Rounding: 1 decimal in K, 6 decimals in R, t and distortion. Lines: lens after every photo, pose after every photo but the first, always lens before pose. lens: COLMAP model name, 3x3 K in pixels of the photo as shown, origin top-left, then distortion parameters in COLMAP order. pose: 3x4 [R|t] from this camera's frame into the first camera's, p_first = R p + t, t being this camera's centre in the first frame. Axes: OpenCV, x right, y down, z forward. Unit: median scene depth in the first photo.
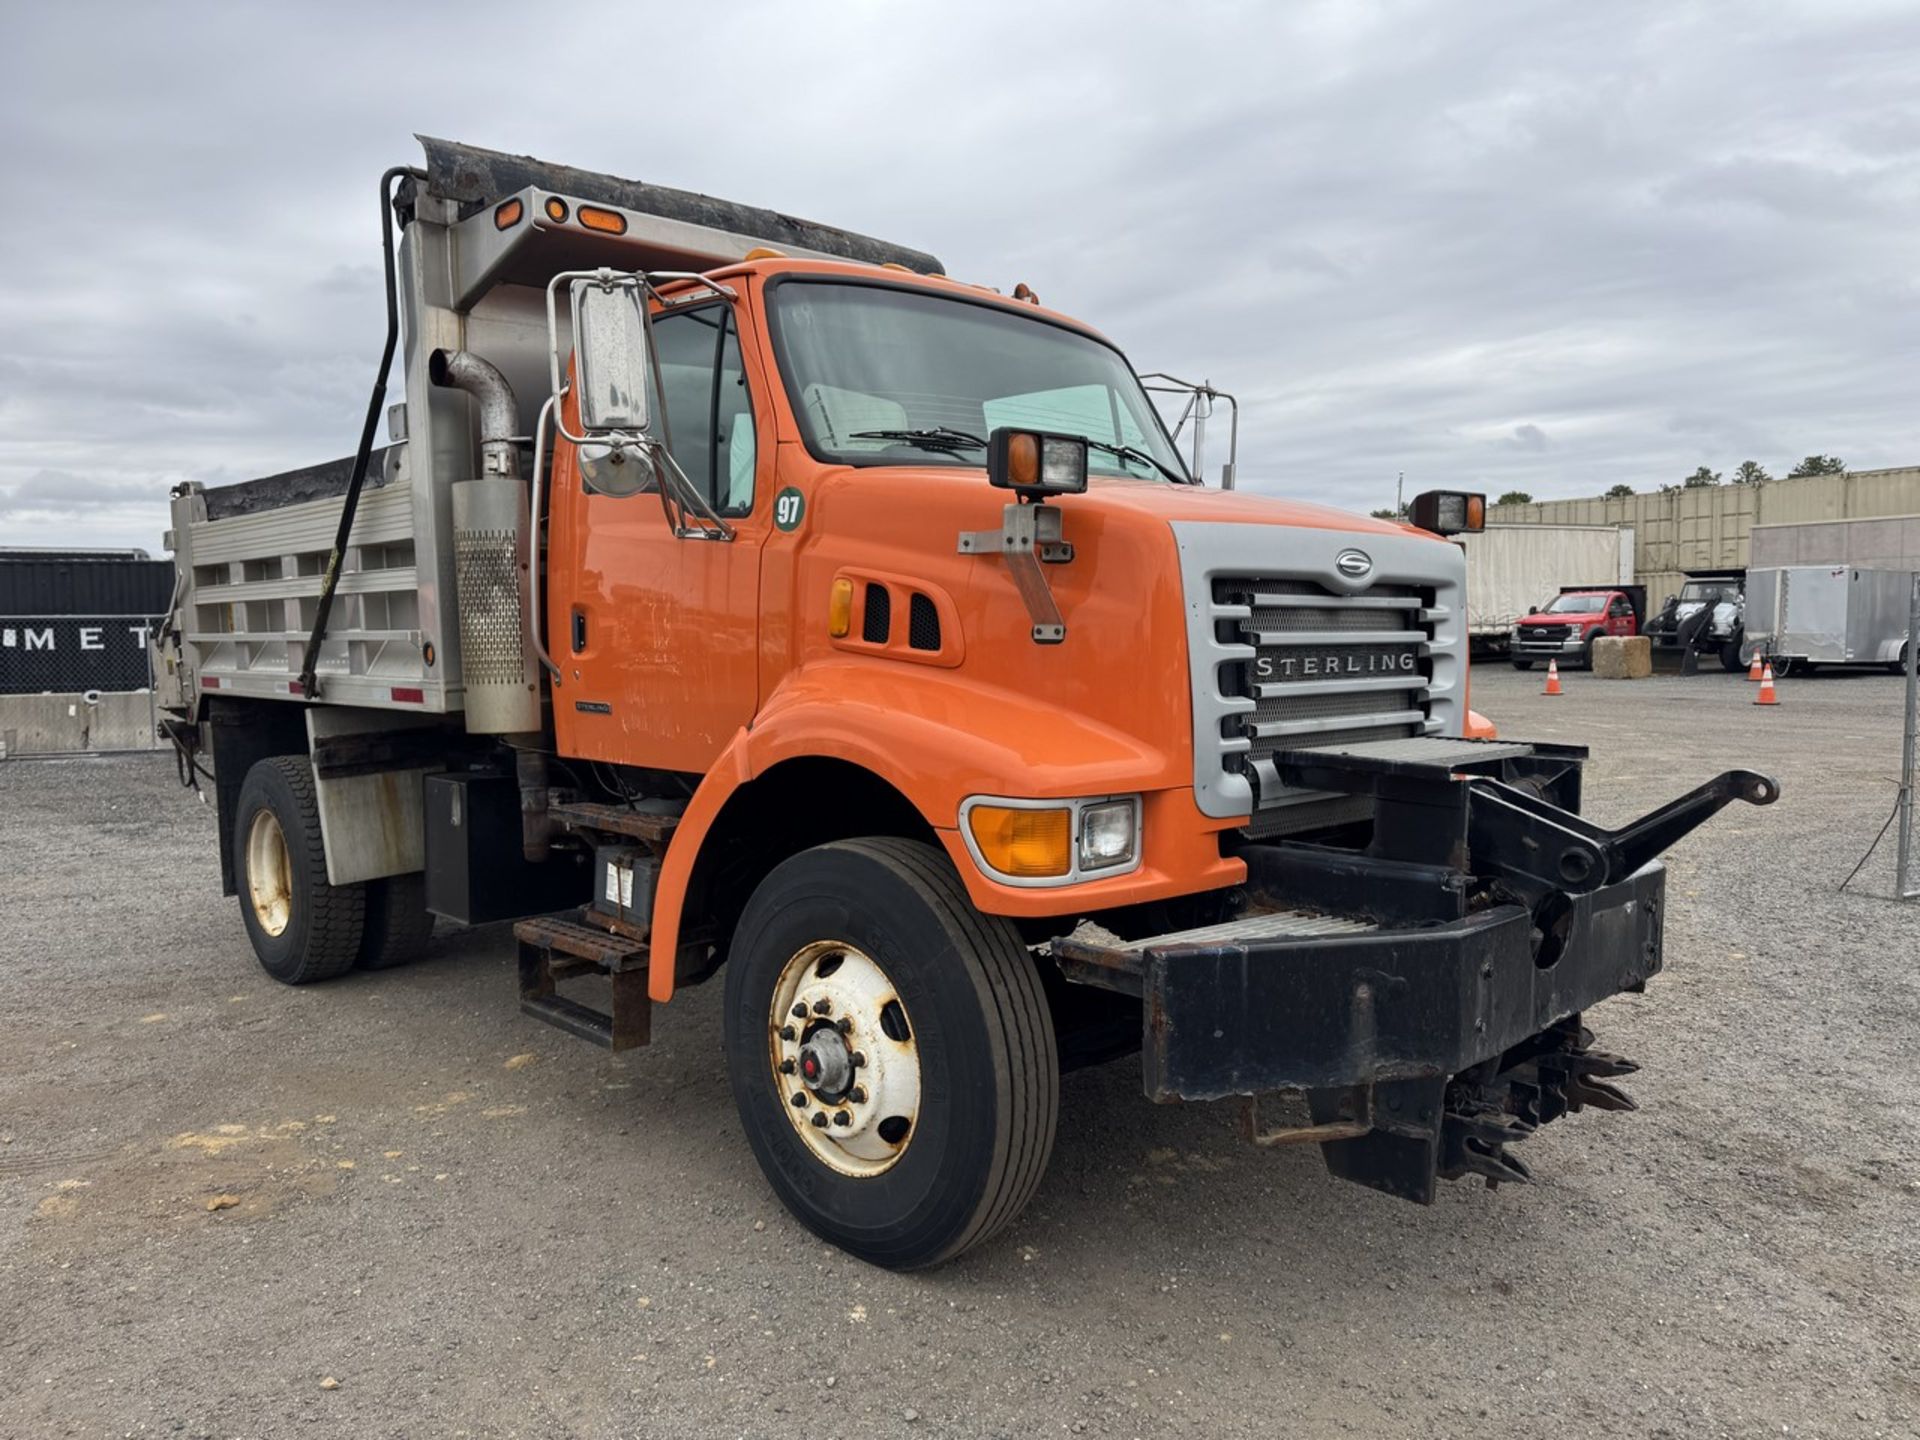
lens RADIAL K [[1363.9, 0, 962.1], [0, 1363.9, 715.2], [0, 0, 1]] dist [0.070719, -0.092230]
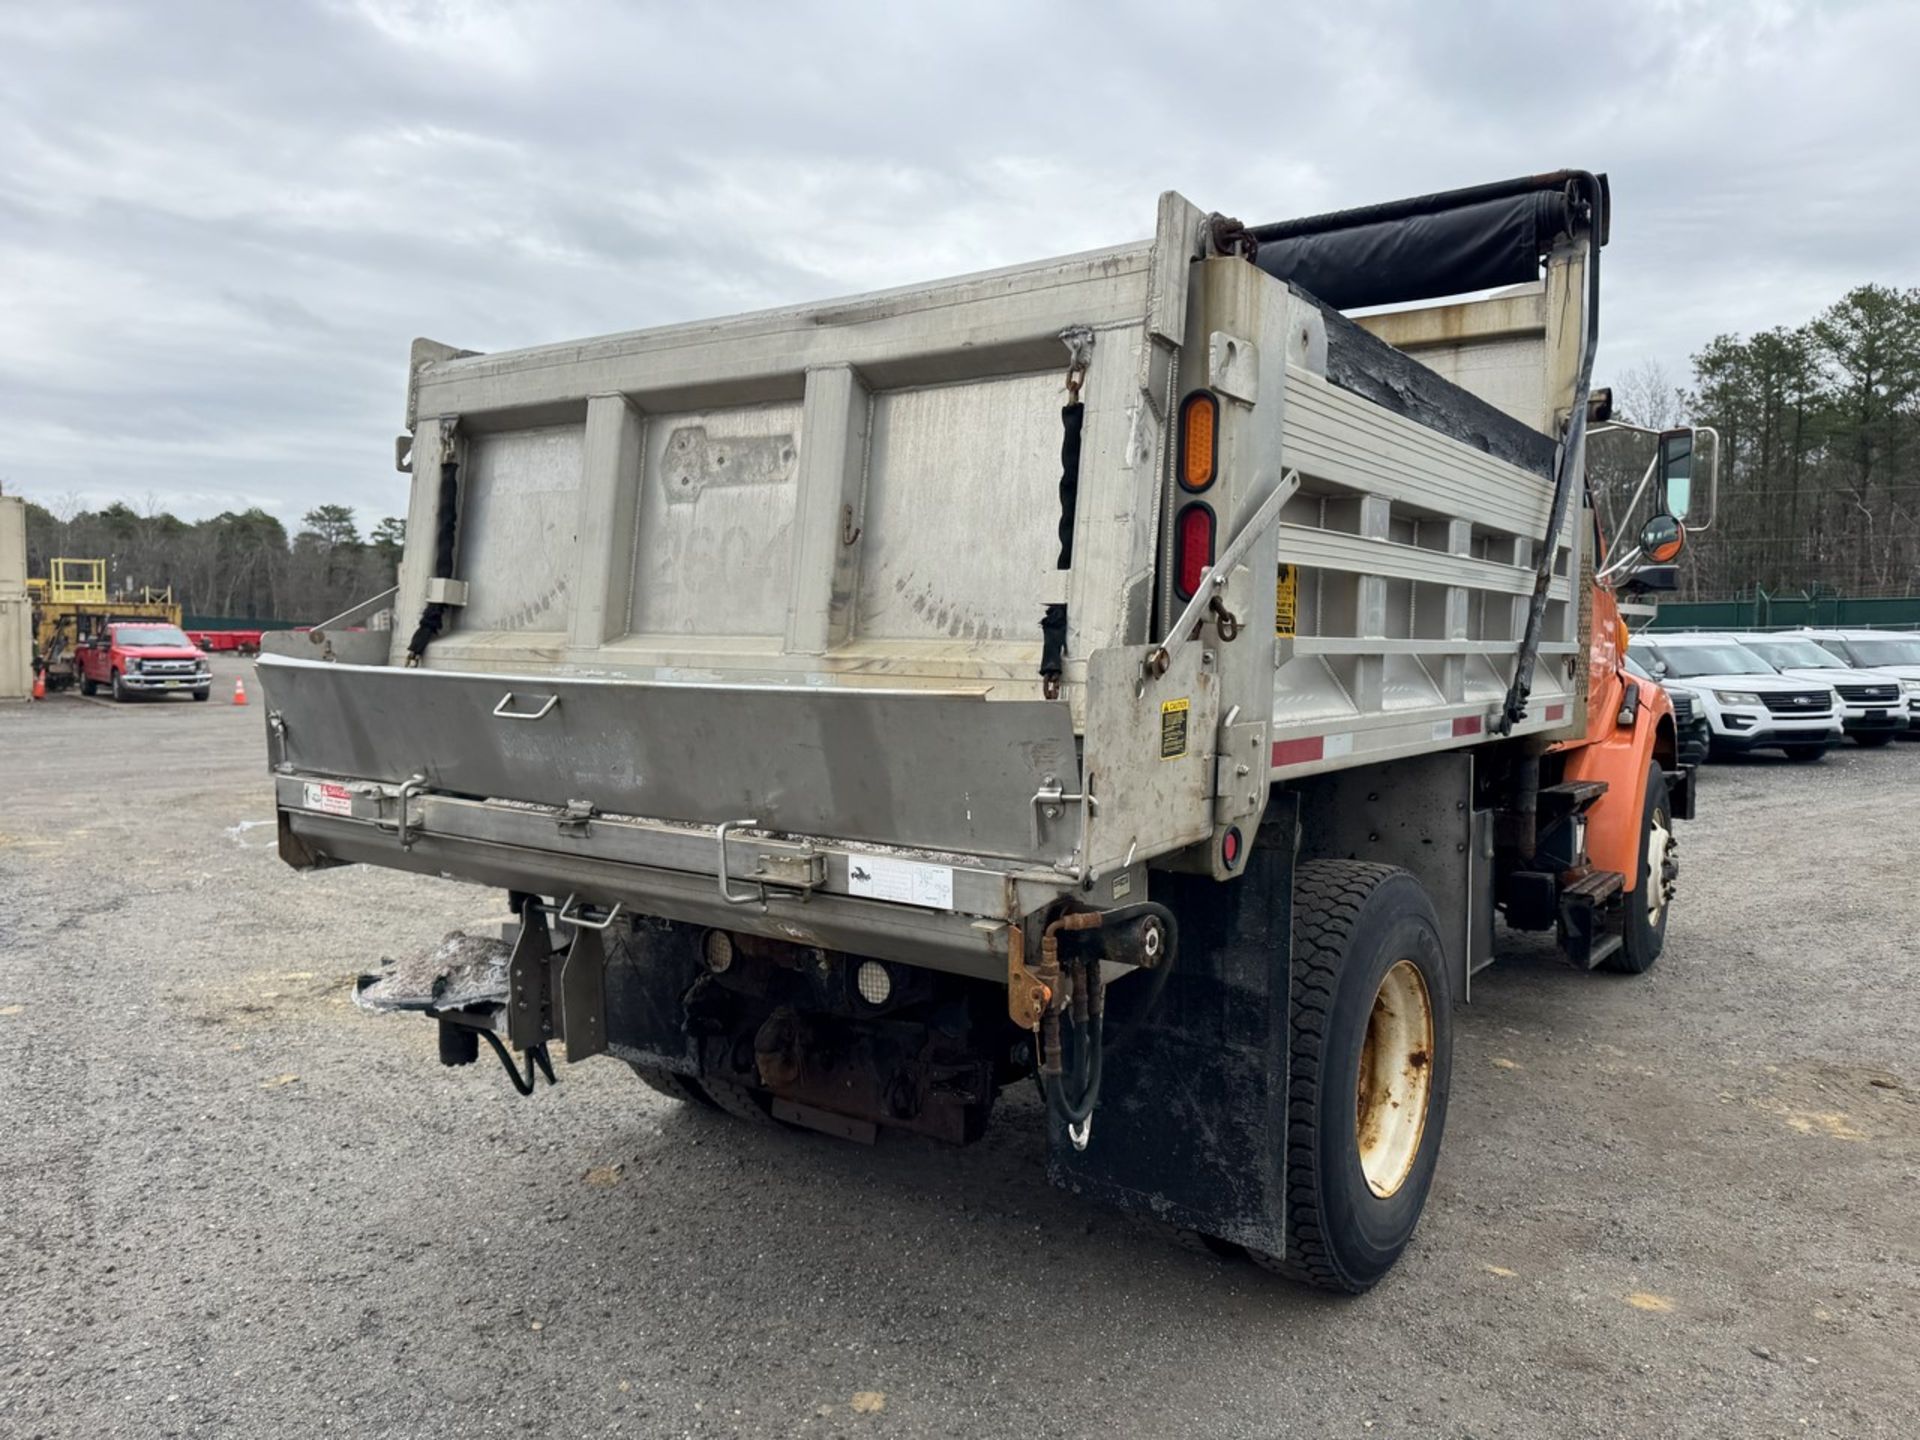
lens RADIAL K [[1356.1, 0, 960.0], [0, 1356.1, 720.0], [0, 0, 1]] dist [0.088730, -0.107421]
pose [[-0.182454, -0.035797, 0.982562, -1.444463], [0.064772, 0.996729, 0.048341, -0.093611], [-0.981078, 0.072463, -0.179539, 1.816915]]
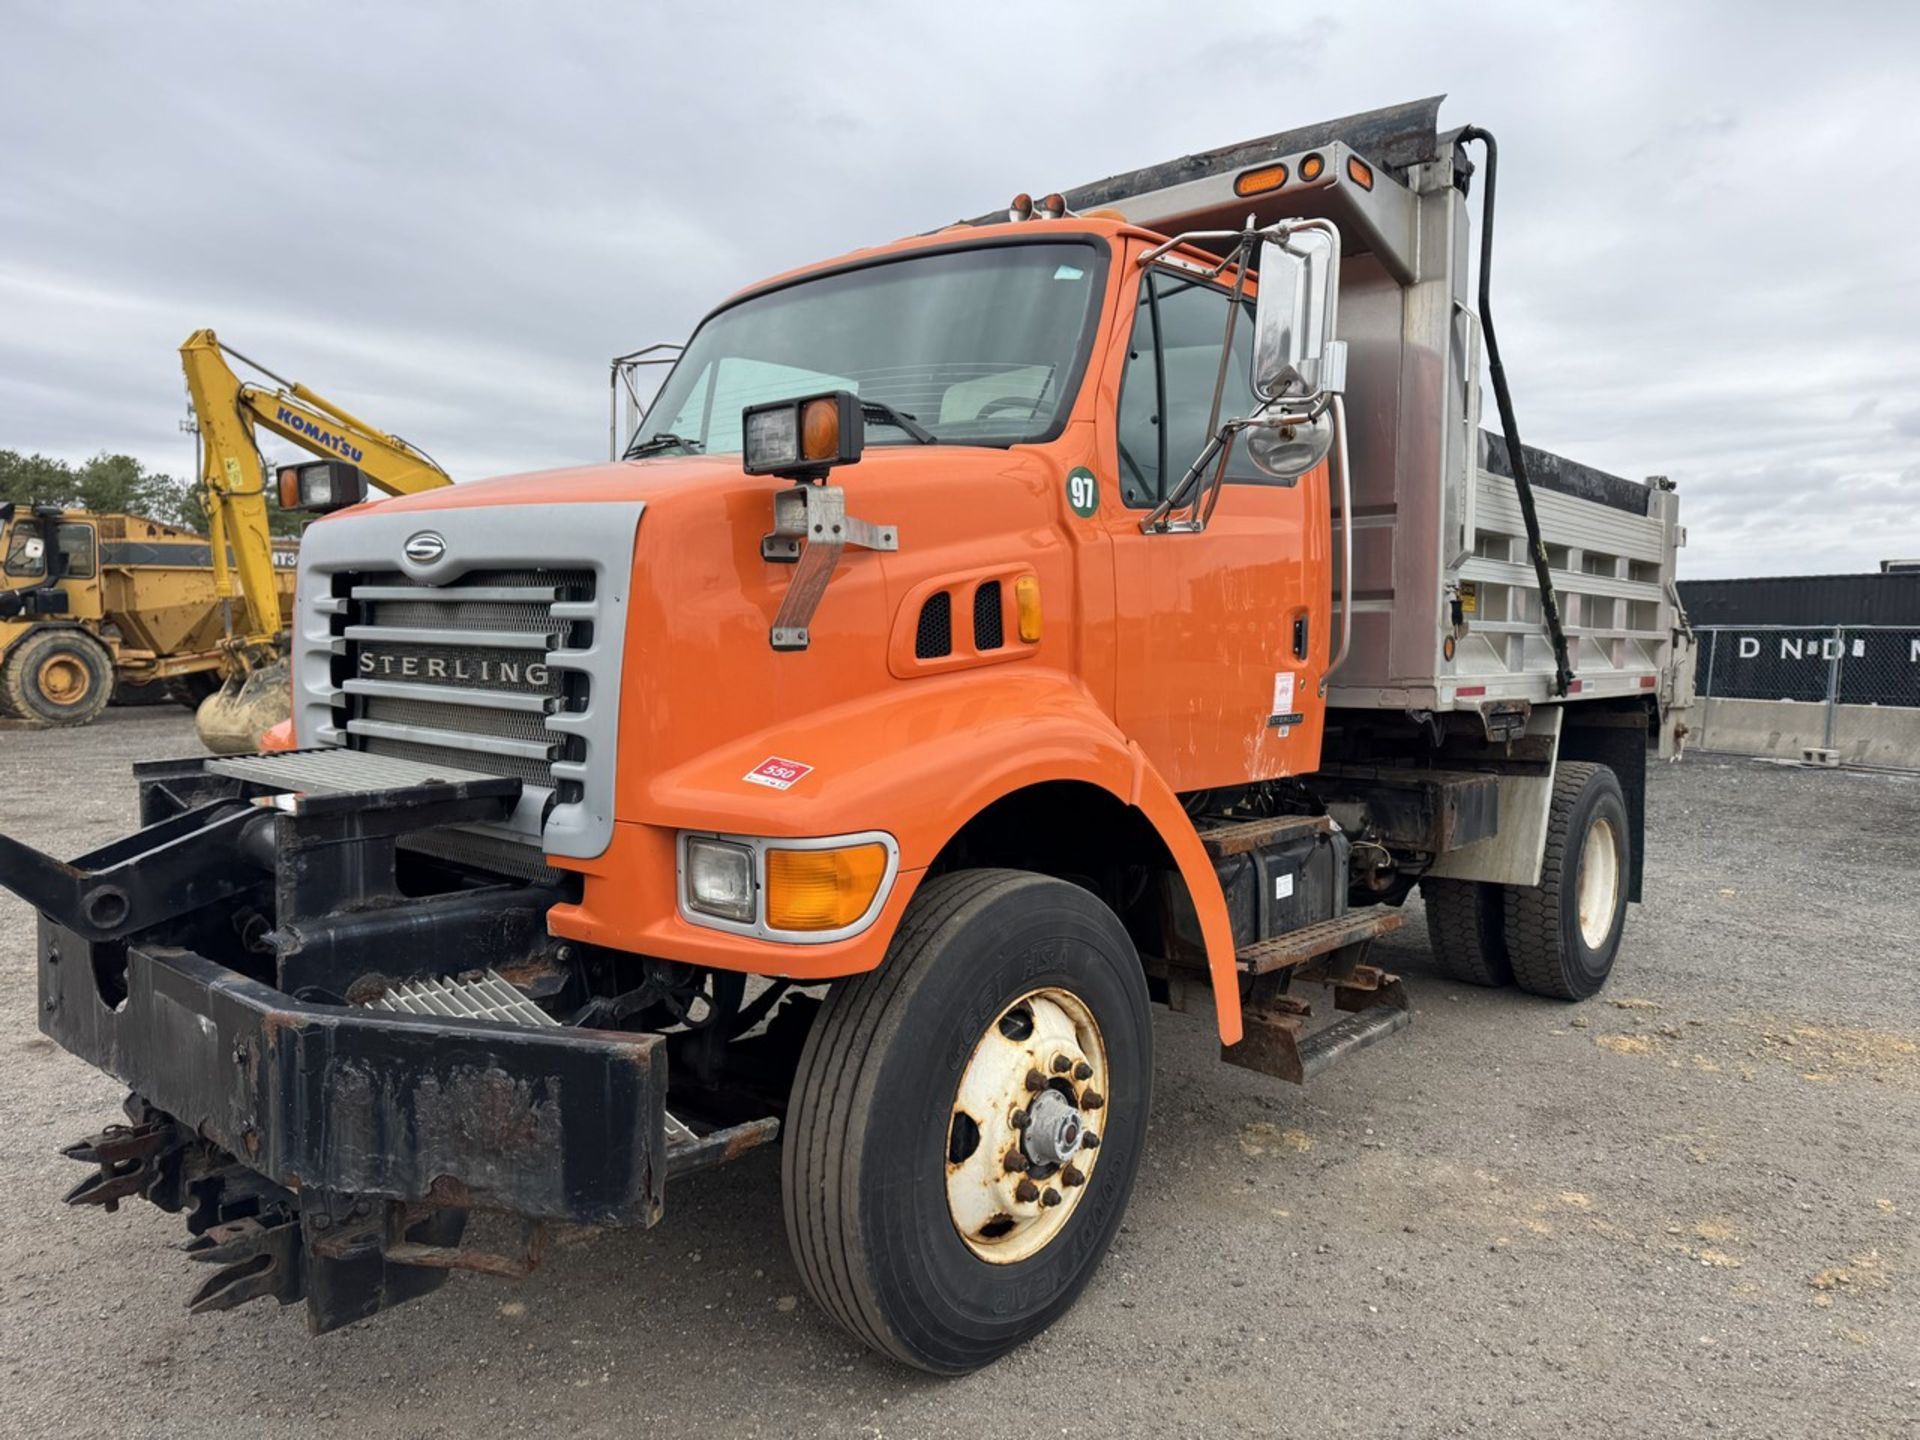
lens RADIAL K [[1381.3, 0, 1000.0], [0, 1381.3, 716.9], [0, 0, 1]] dist [0.071872, -0.089662]
pose [[0.099818, 0.071110, -0.992461, 0.986751], [-0.080398, 0.994758, 0.063189, -0.075506], [0.991752, 0.073485, 0.105012, 1.057499]]
